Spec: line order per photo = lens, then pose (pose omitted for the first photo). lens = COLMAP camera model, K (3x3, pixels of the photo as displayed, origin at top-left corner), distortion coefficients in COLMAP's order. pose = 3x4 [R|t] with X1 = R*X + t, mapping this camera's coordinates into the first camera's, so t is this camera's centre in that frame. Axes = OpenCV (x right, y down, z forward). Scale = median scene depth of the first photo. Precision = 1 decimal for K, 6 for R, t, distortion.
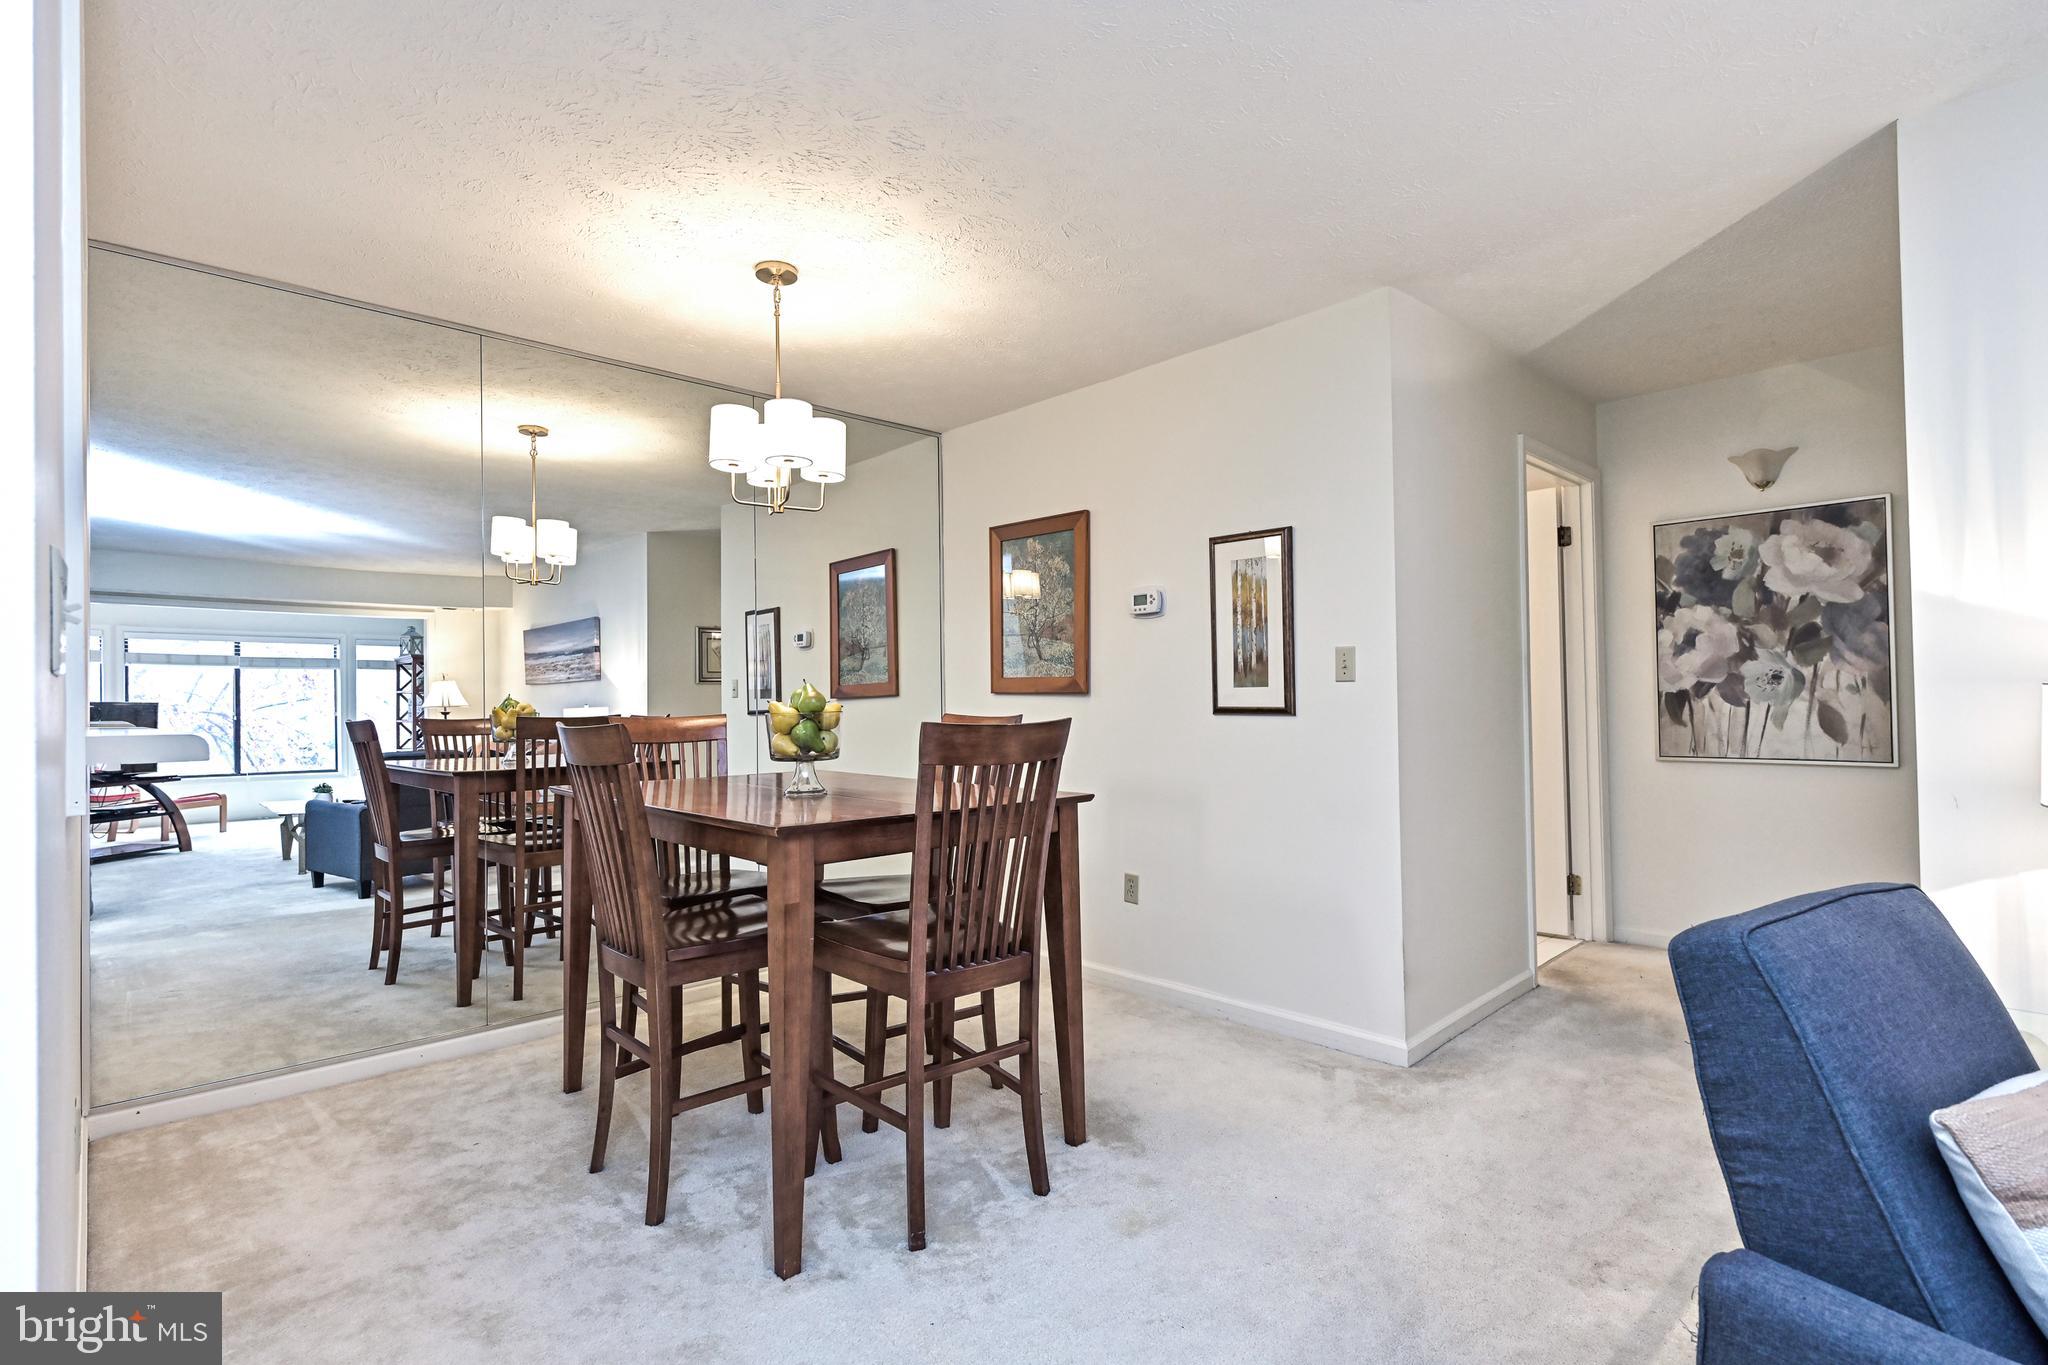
lens RADIAL K [[979.4, 0, 1021.7], [0, 979.4, 678.8], [0, 0, 1]] dist [-0.001015, 0.001983]
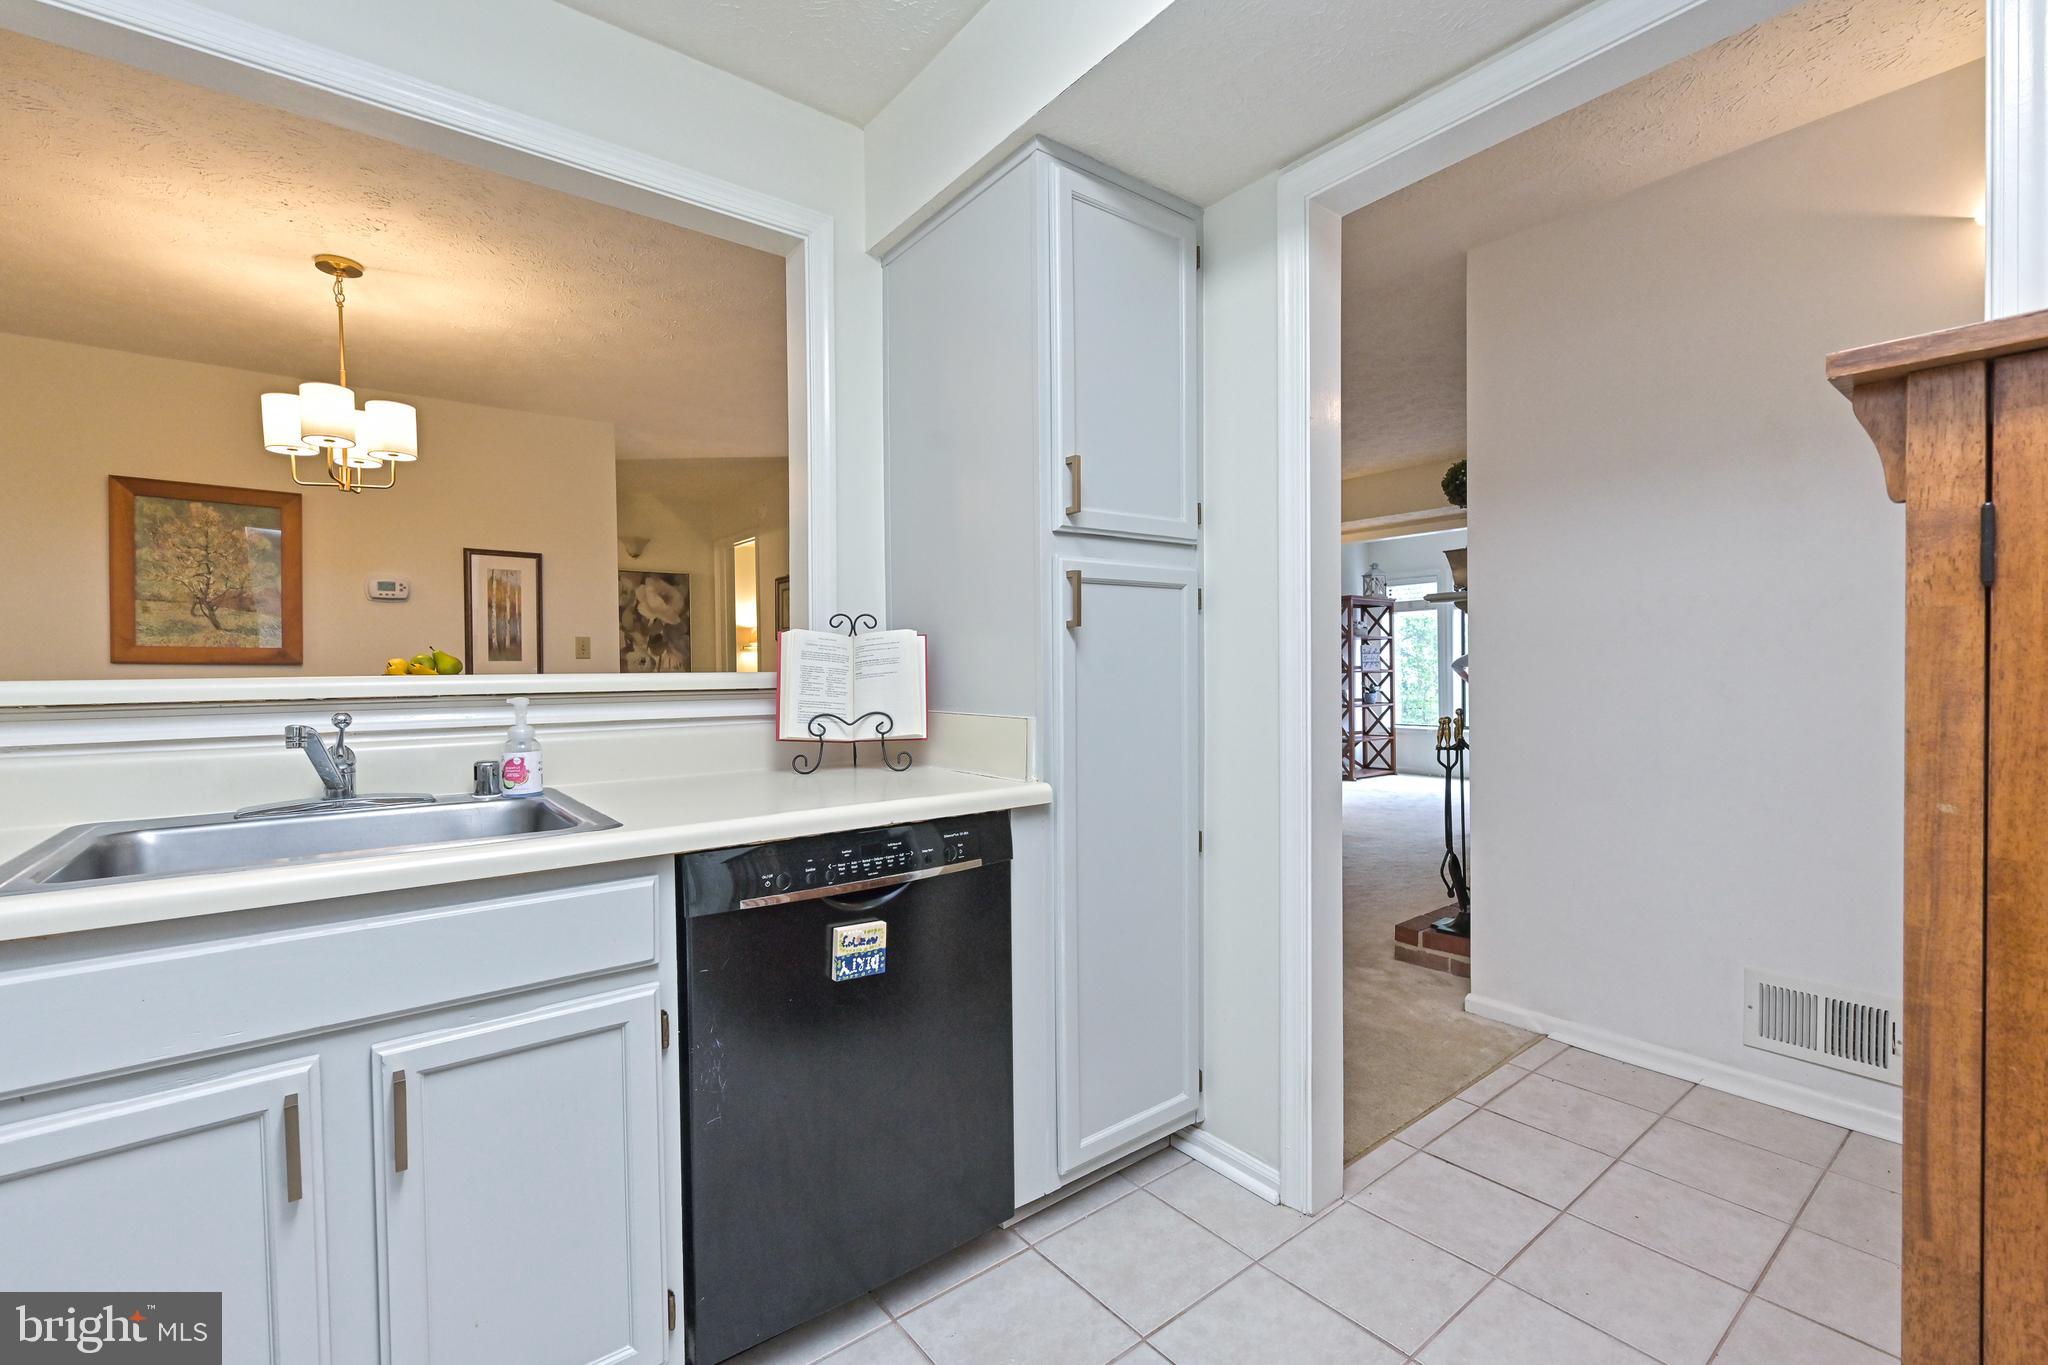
lens RADIAL K [[878.3, 0, 1024.0], [0, 878.3, 682.5], [0, 0, 1]] dist [0.000547, 0.000416]
pose [[0.104527, -0.004933, 0.994510, -0.853317], [-0.009972, 0.999932, 0.006008, 0.022246], [-0.994472, -0.010545, 0.104470, 0.110330]]
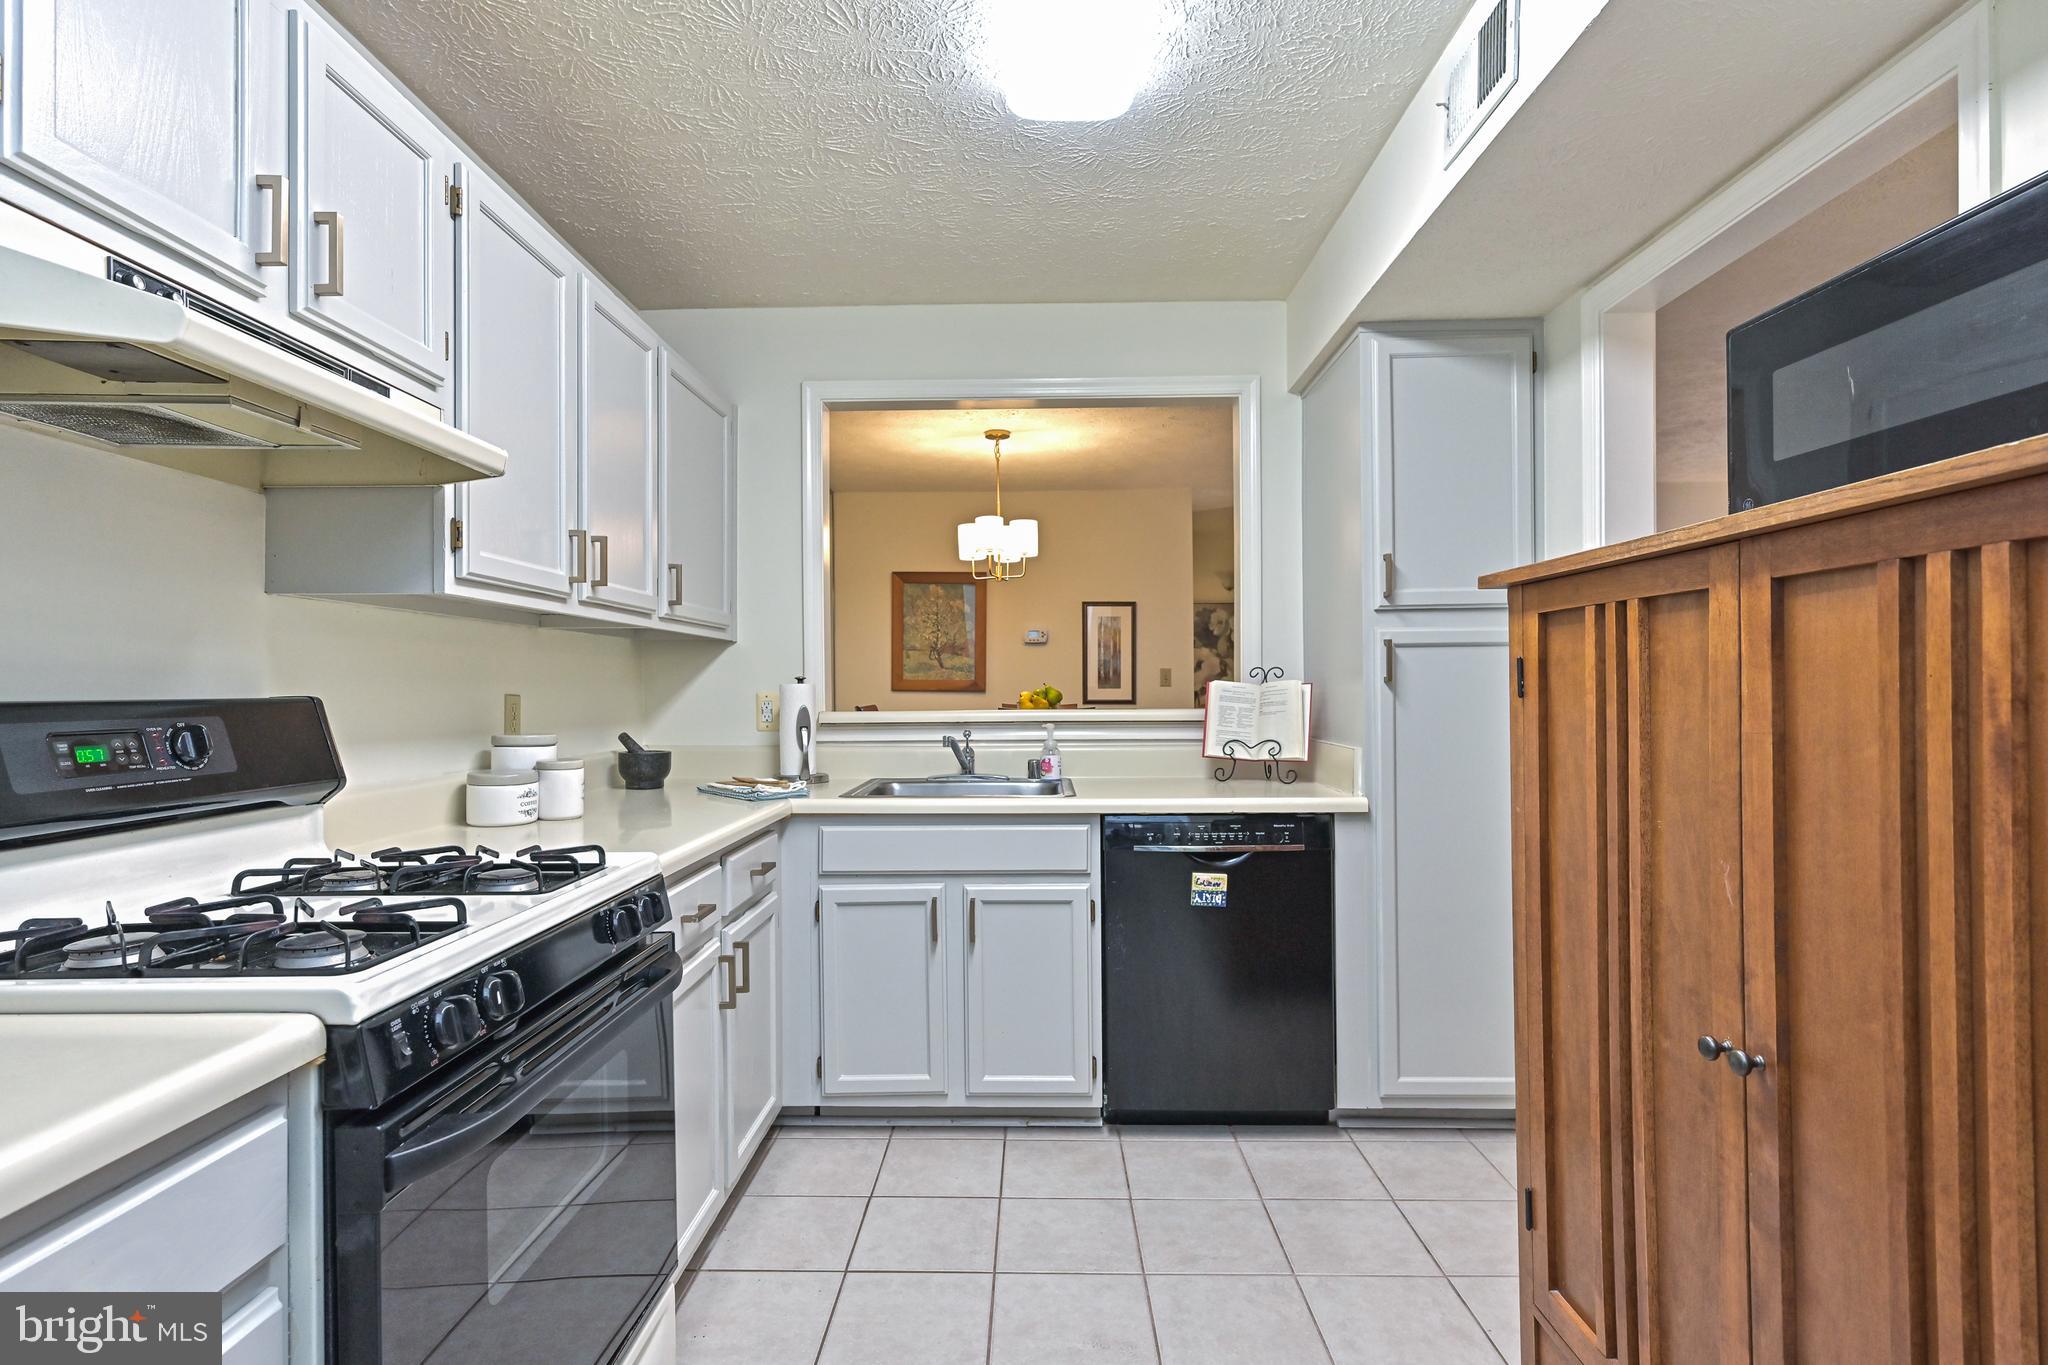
lens RADIAL K [[1011.6, 0, 1024.0], [0, 1011.6, 682.5], [0, 0, 1]] dist [0.001069, 0.000062]
pose [[0.706973, 0.011491, 0.707147, -1.063144], [-0.015263, 0.999883, -0.000990, 0.001820], [-0.707076, -0.010093, 0.707066, -0.175906]]
